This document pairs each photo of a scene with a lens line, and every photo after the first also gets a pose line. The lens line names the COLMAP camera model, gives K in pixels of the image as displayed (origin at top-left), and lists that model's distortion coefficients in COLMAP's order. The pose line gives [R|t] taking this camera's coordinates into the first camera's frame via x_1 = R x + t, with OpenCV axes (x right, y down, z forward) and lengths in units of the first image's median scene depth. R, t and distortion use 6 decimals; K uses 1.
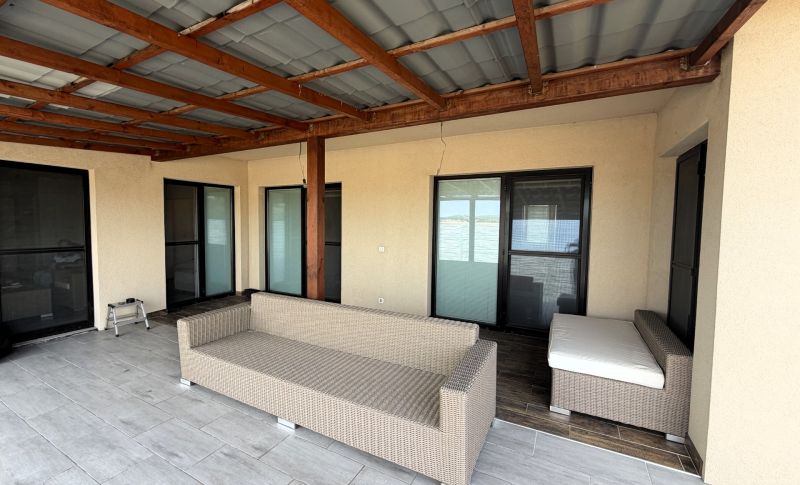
lens RADIAL K [[347.4, 0, 363.8], [0, 347.4, 243.4], [0, 0, 1]] dist [-0.000118, 0.000018]
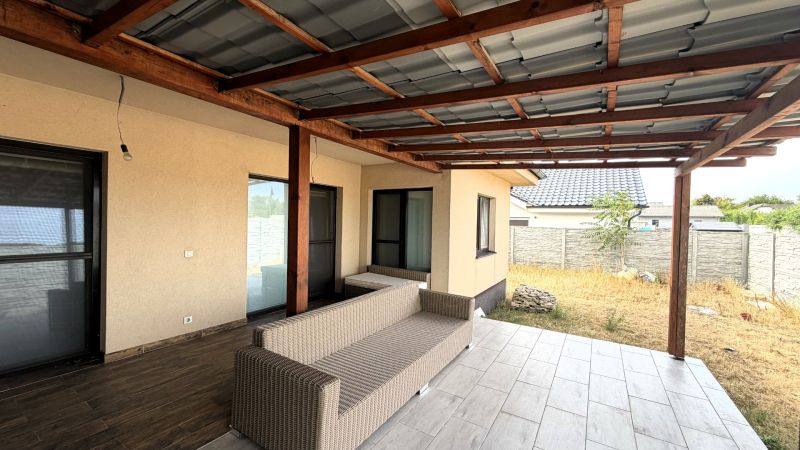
lens RADIAL K [[322.2, 0, 400.0], [0, 322.2, 225.0], [0, 0, 1]] dist [-0.000340, -0.000042]
pose [[0.017095, -0.019954, 0.999655, -0.966325], [0.034977, 0.999201, 0.019347, -0.065046], [-0.999242, 0.034634, 0.017780, 0.740426]]
